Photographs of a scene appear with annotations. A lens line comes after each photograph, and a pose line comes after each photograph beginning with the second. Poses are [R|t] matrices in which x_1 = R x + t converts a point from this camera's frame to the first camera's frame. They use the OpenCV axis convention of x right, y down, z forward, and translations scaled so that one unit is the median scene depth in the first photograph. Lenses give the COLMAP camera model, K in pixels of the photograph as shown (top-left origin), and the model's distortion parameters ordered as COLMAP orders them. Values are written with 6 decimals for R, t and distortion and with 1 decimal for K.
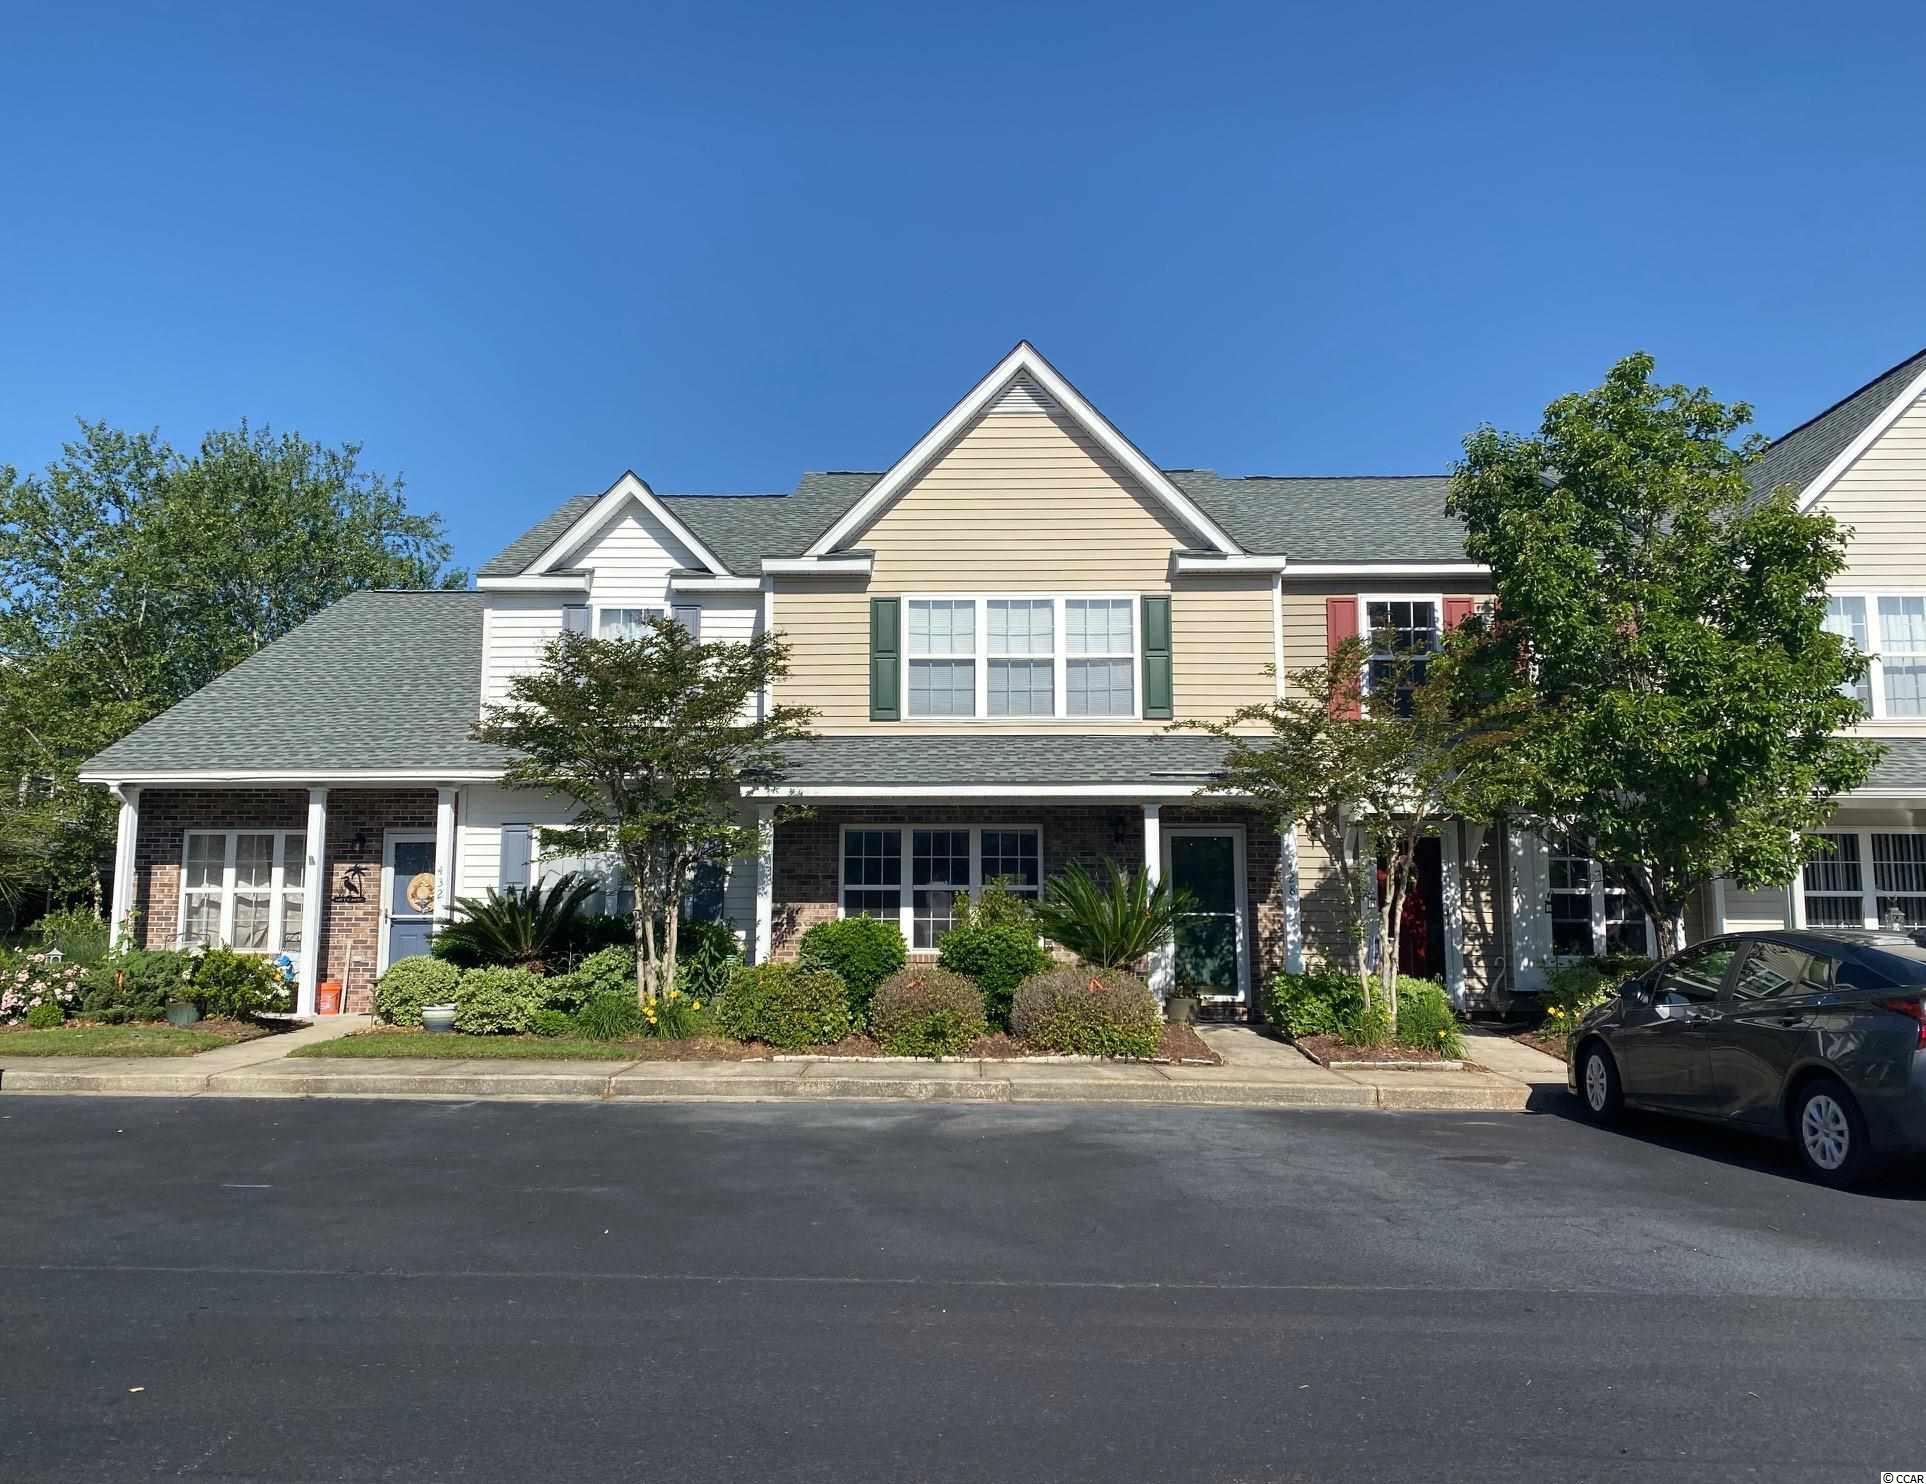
lens RADIAL K [[1379.9, 0, 963.0], [0, 1379.9, 742.0], [0, 0, 1]] dist [0.095204, 0.000286]
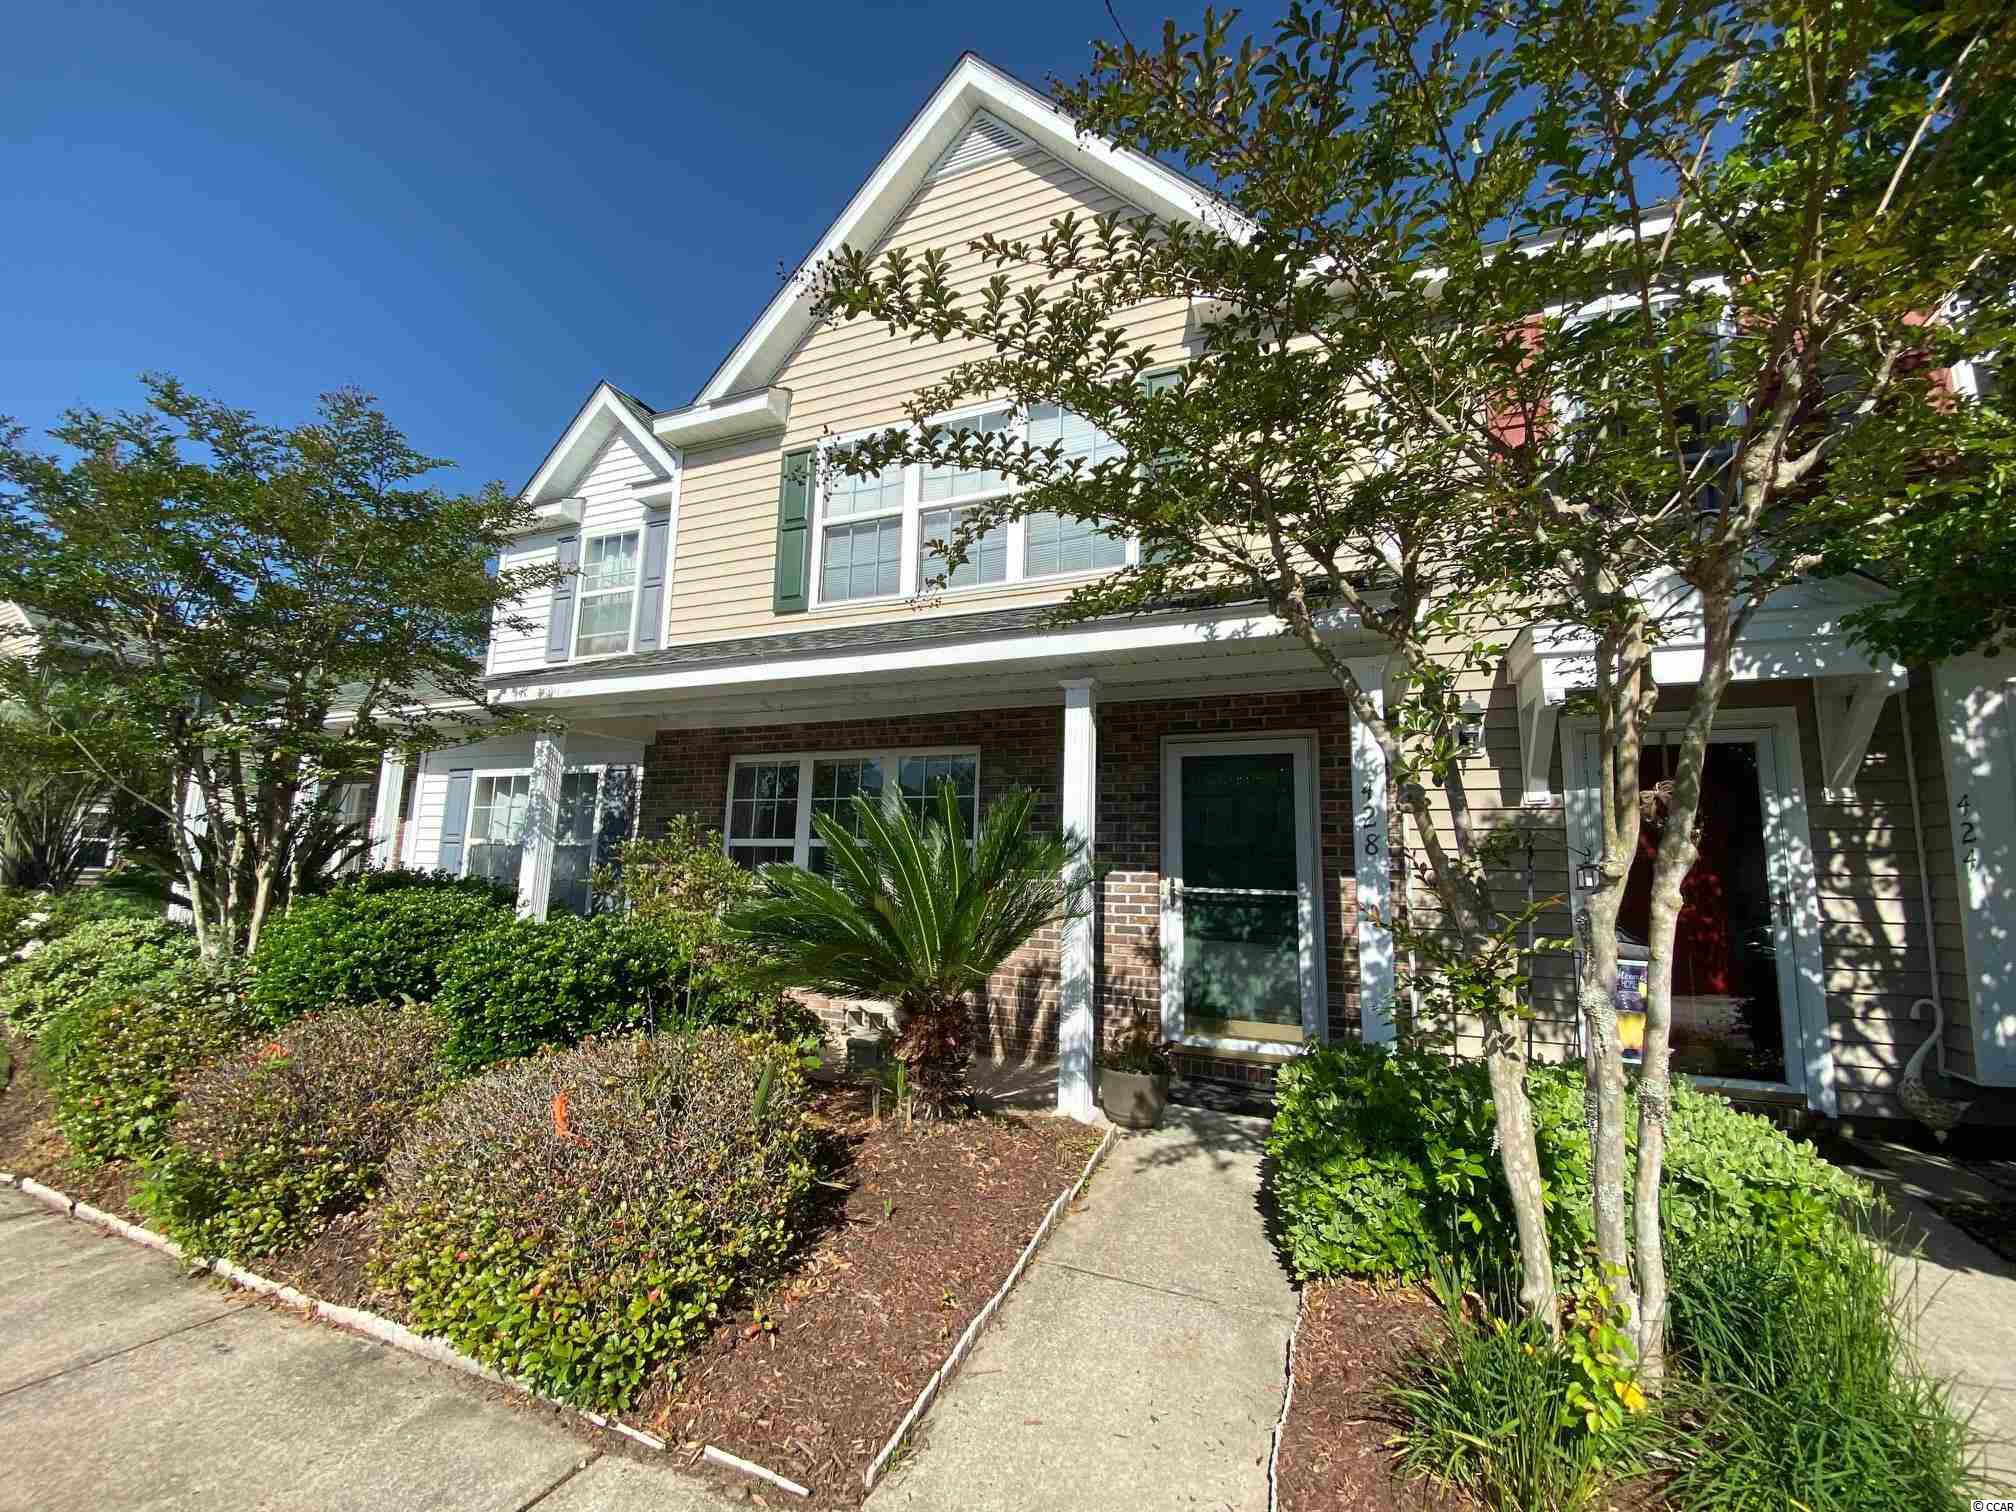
lens RADIAL K [[814.0, 0, 1008.2], [0, 814.0, 763.4], [0, 0, 1]] dist [0.017671, -0.020110]
pose [[0.932288, -0.028372, -0.360603, 0.201833], [0.023045, 0.999553, -0.019066, 0.074018], [0.360983, 0.009465, 0.932525, 0.647496]]
